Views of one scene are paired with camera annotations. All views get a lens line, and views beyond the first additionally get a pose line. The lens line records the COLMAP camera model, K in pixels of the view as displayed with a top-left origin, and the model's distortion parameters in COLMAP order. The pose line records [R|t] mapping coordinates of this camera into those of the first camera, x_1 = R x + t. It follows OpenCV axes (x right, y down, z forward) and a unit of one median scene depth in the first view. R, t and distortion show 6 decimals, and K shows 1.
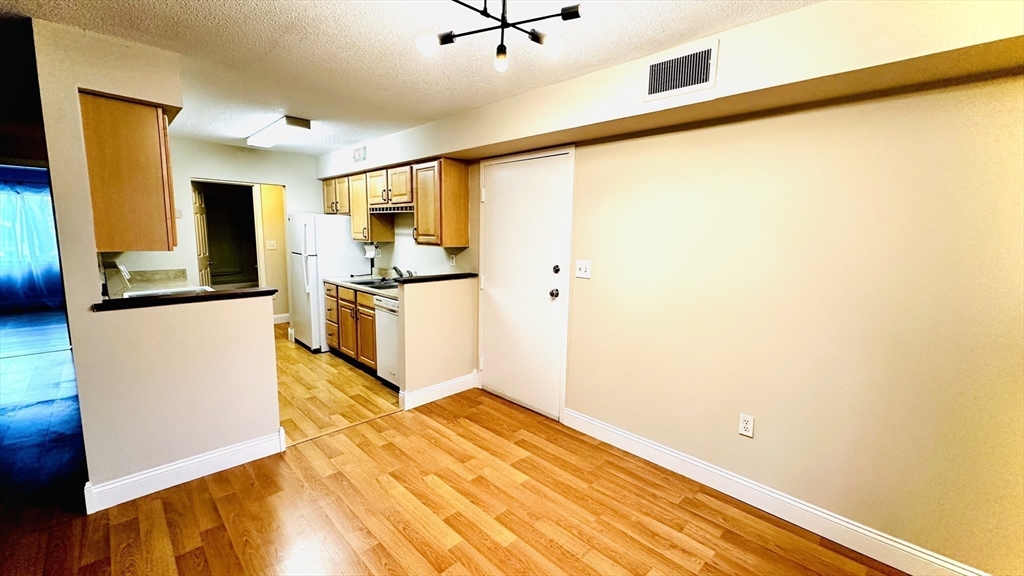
lens RADIAL K [[411.4, 0, 517.3], [0, 411.4, 290.3], [0, 0, 1]] dist [-0.002106, 0.000841]
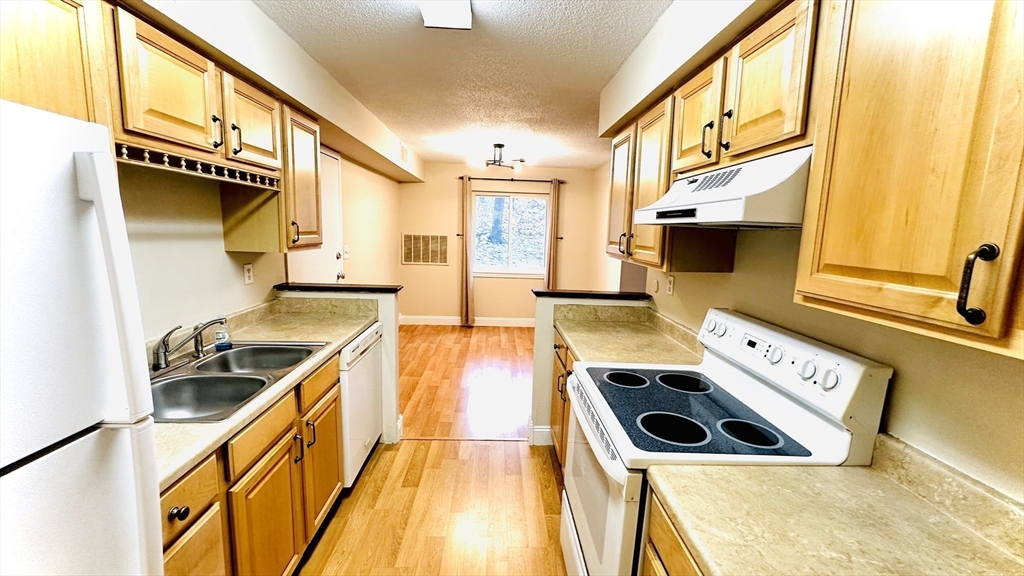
lens RADIAL K [[411.4, 0, 509.6], [0, 411.4, 285.0], [0, 0, 1]] dist [-0.002106, 0.000841]
pose [[-0.728078, -0.138706, 0.671314, -1.145002], [0.048200, 0.966532, 0.251978, -0.261243], [-0.683797, 0.215817, -0.697025, 1.620876]]
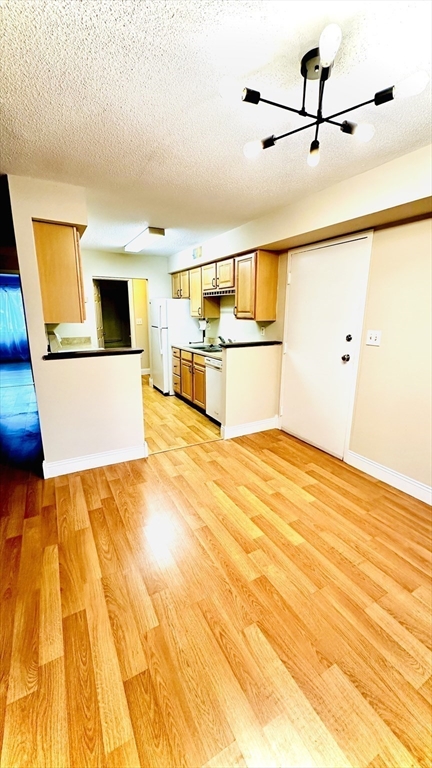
lens RADIAL K [[308.5, 0, 217.2], [0, 308.5, 388.1], [0, 0, 1]] dist [-0.002106, 0.000841]
pose [[0.957778, 0.054690, -0.282258, -0.012653], [-0.027088, 0.994539, 0.100785, 0.015409], [0.286228, -0.088884, 0.954030, 0.012213]]
